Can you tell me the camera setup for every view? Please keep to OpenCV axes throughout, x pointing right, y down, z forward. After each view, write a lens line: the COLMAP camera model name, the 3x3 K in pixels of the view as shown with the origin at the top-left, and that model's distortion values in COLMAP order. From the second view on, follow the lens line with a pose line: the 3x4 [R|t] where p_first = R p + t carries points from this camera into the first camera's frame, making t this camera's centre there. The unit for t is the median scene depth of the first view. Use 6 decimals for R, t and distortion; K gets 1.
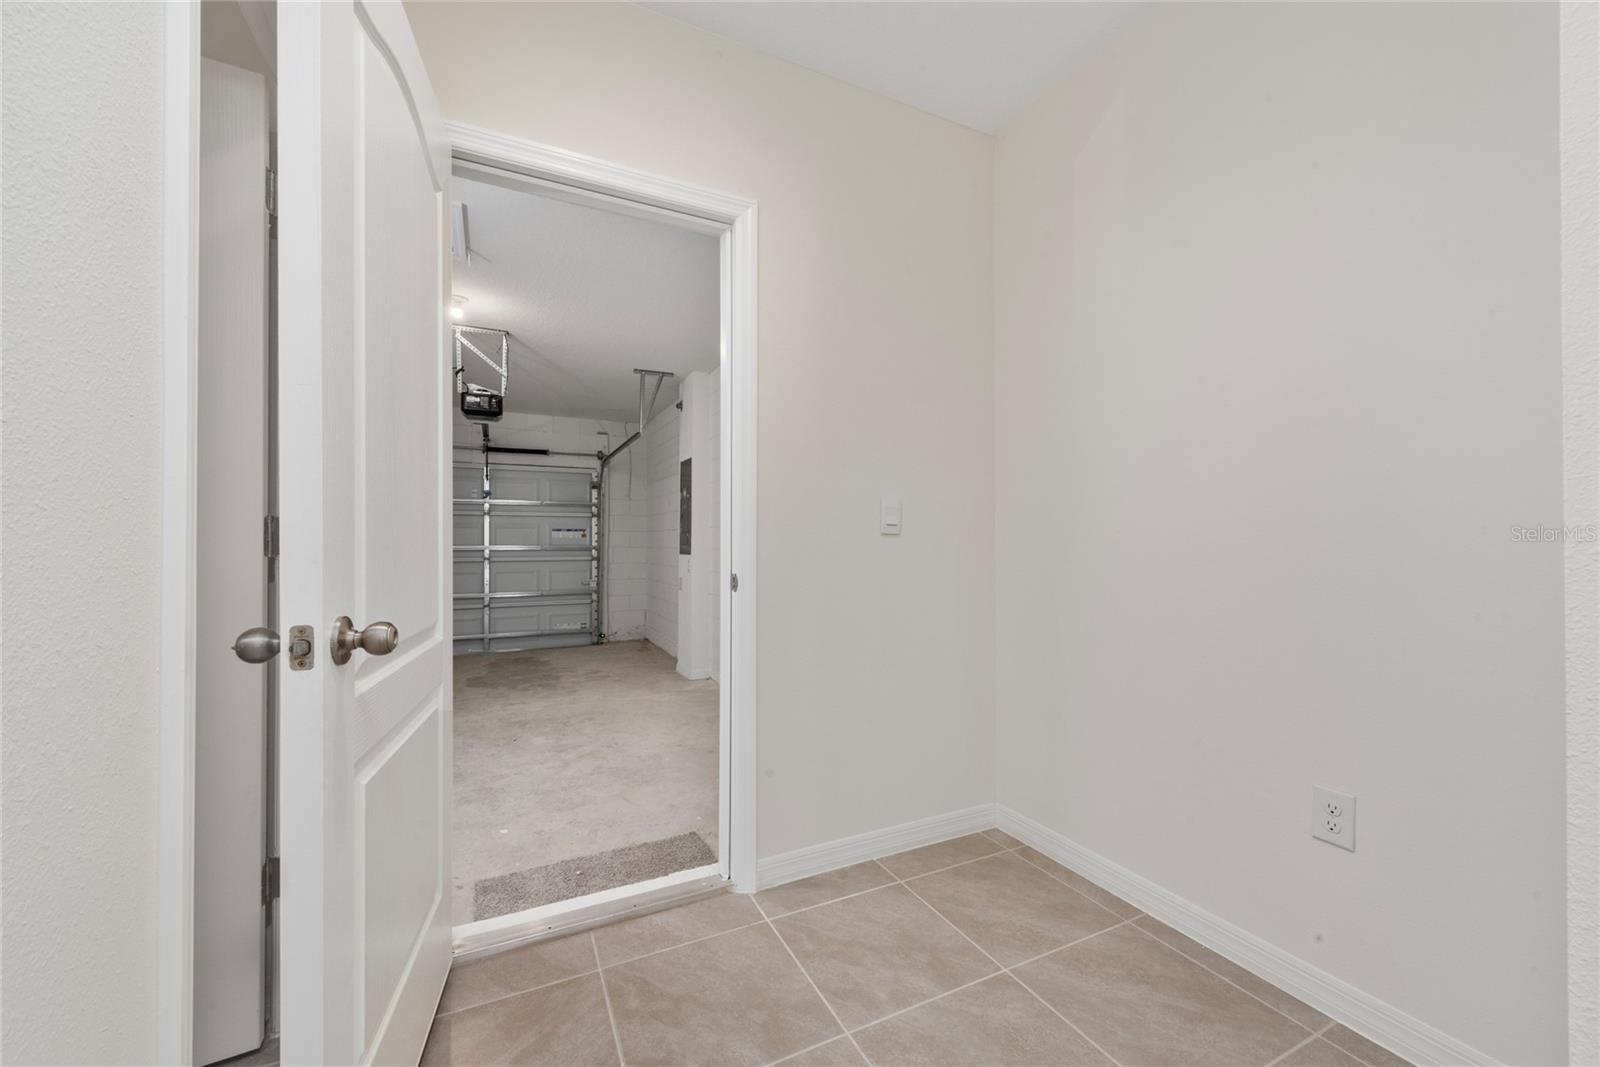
lens RADIAL K [[622.1, 0, 808.3], [0, 622.1, 536.2], [0, 0, 1]] dist [0.003022, -0.000012]
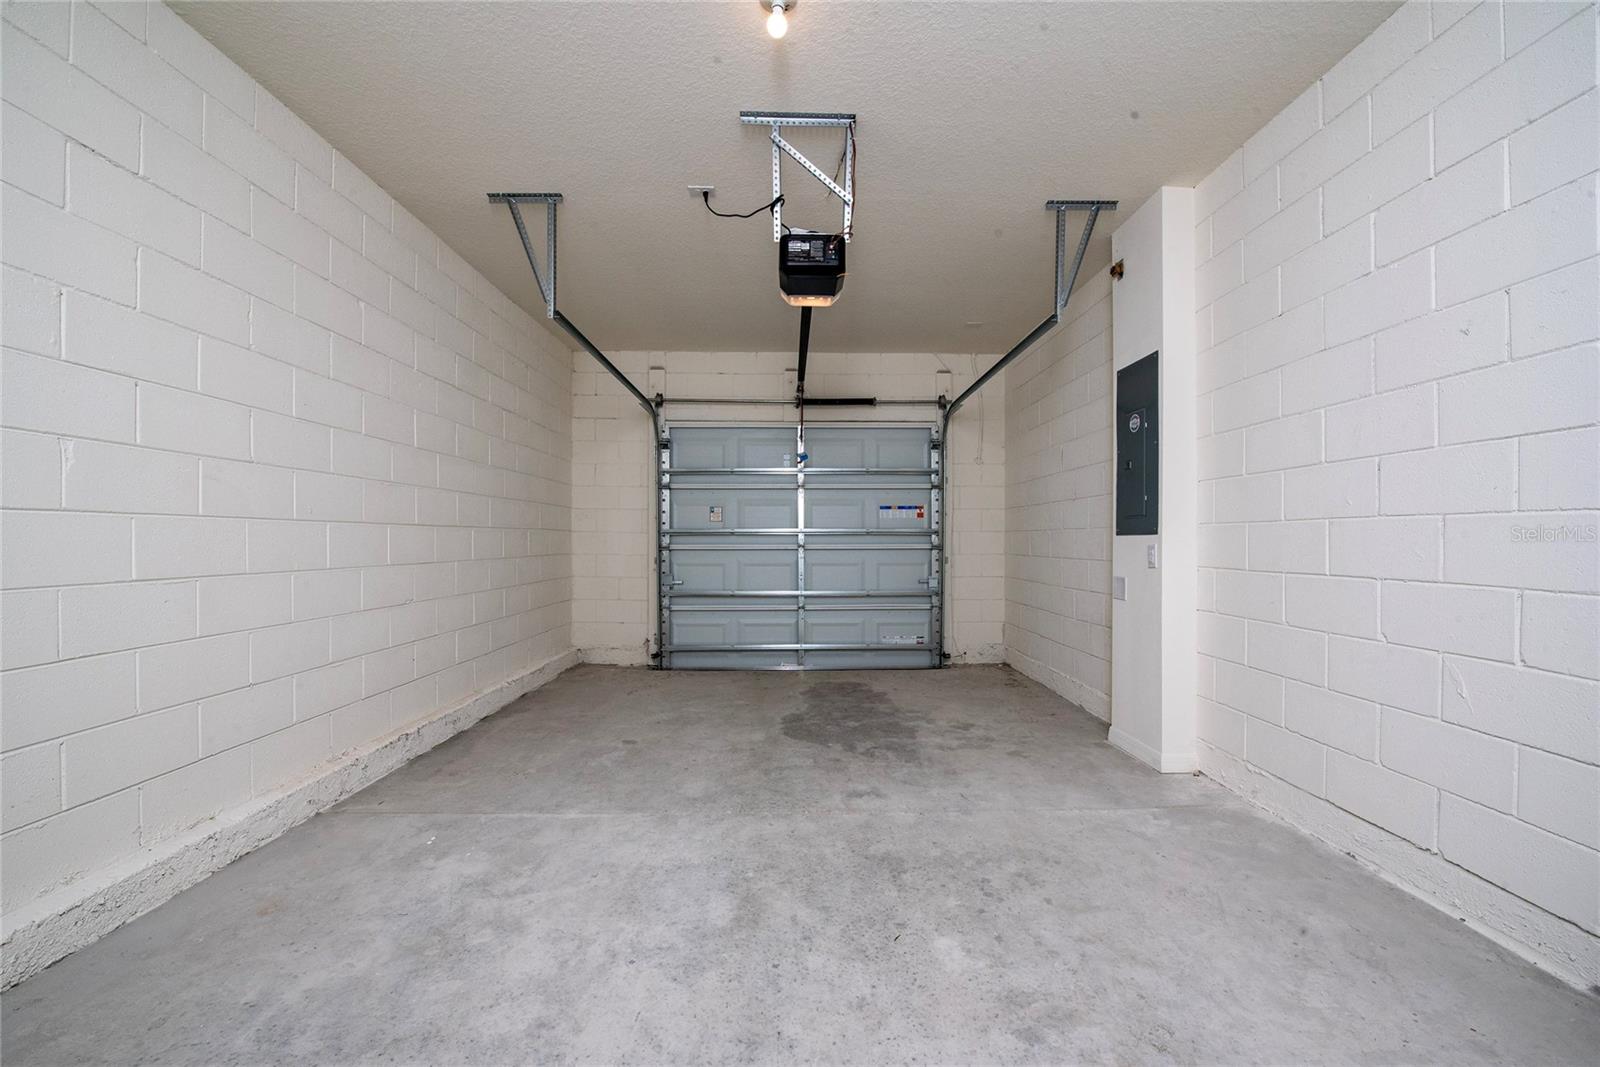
lens RADIAL K [[622.1, 0, 799.0], [0, 622.1, 534.9], [0, 0, 1]] dist [0.003022, -0.000012]
pose [[0.899186, -0.002970, -0.437556, -0.176141], [0.003360, 0.999994, 0.000116, 0.022097], [0.437554, -0.001575, 0.899191, 0.297855]]
